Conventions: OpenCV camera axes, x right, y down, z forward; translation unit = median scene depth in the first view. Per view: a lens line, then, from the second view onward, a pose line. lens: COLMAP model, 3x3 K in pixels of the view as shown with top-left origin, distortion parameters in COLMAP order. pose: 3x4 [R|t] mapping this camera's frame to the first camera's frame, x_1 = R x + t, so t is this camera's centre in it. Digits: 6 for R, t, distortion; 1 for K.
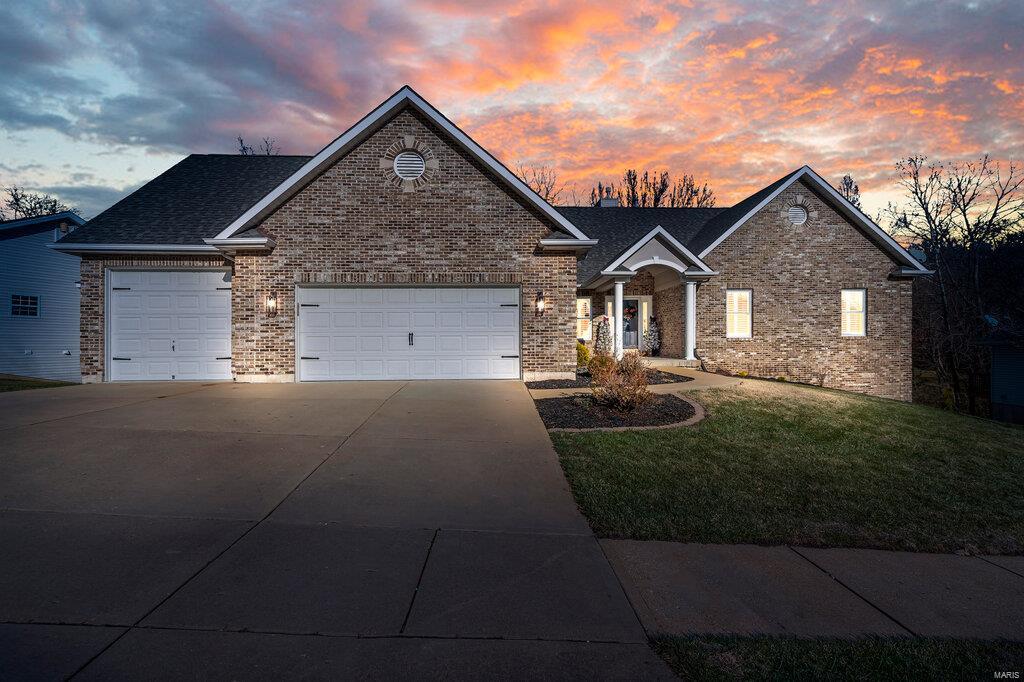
lens RADIAL K [[462.1, 0, 512.0], [0, 462.1, 341.0], [0, 0, 1]] dist [-0.000036, -0.000007]
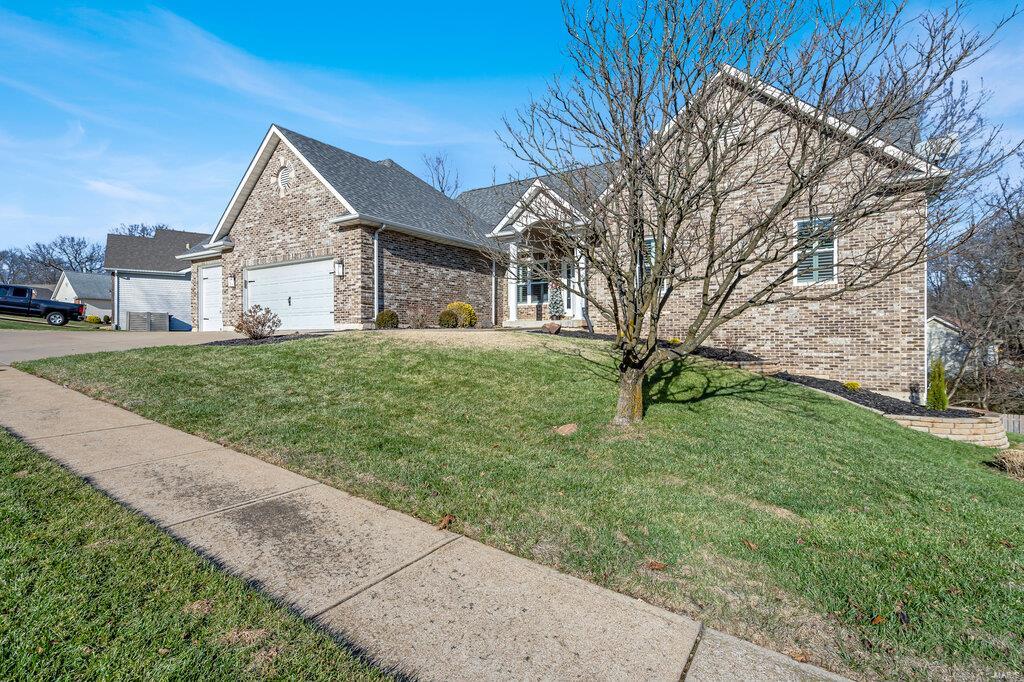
lens RADIAL K [[514.3, 0, 512.0], [0, 514.3, 341.0], [0, 0, 1]] dist [-0.001306, -0.000114]
pose [[0.797234, 0.011397, -0.603563, 1.272372], [0.005289, 0.999652, 0.025861, 0.078325], [0.603647, -0.023809, 0.796896, 0.161090]]
